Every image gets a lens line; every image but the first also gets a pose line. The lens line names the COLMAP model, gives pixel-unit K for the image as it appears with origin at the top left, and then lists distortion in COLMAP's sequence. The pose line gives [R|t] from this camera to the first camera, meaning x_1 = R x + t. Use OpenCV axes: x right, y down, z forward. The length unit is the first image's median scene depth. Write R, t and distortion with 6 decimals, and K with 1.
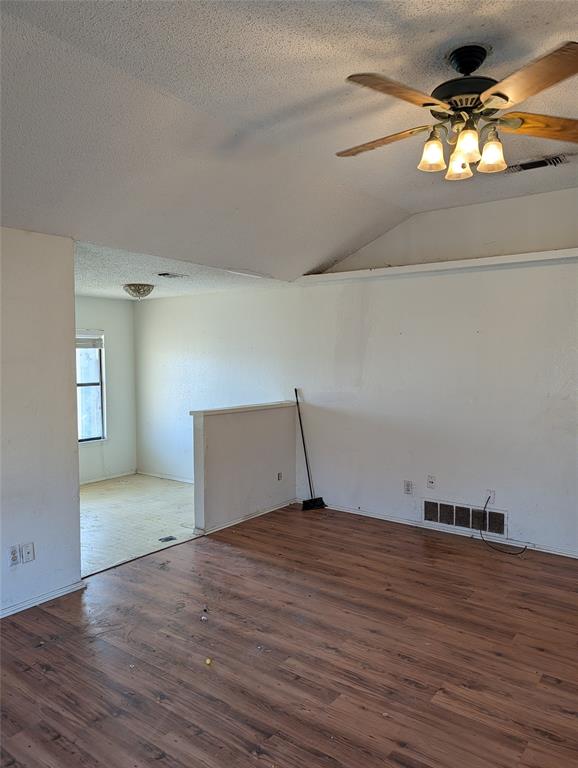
lens RADIAL K [[552.2, 0, 296.6], [0, 552.2, 381.8], [0, 0, 1]] dist [0.002594, -0.002303]
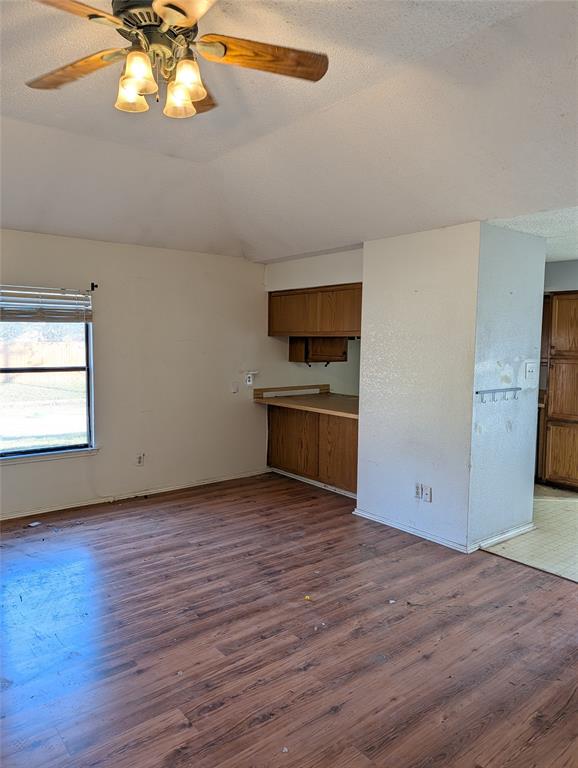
lens RADIAL K [[552.2, 0, 288.6], [0, 552.2, 381.0], [0, 0, 1]] dist [0.002594, -0.002303]
pose [[-0.259037, 0.080082, -0.962542, 0.886825], [-0.057029, 0.993550, 0.098010, -0.048481], [0.964182, 0.080281, -0.252799, 1.177652]]
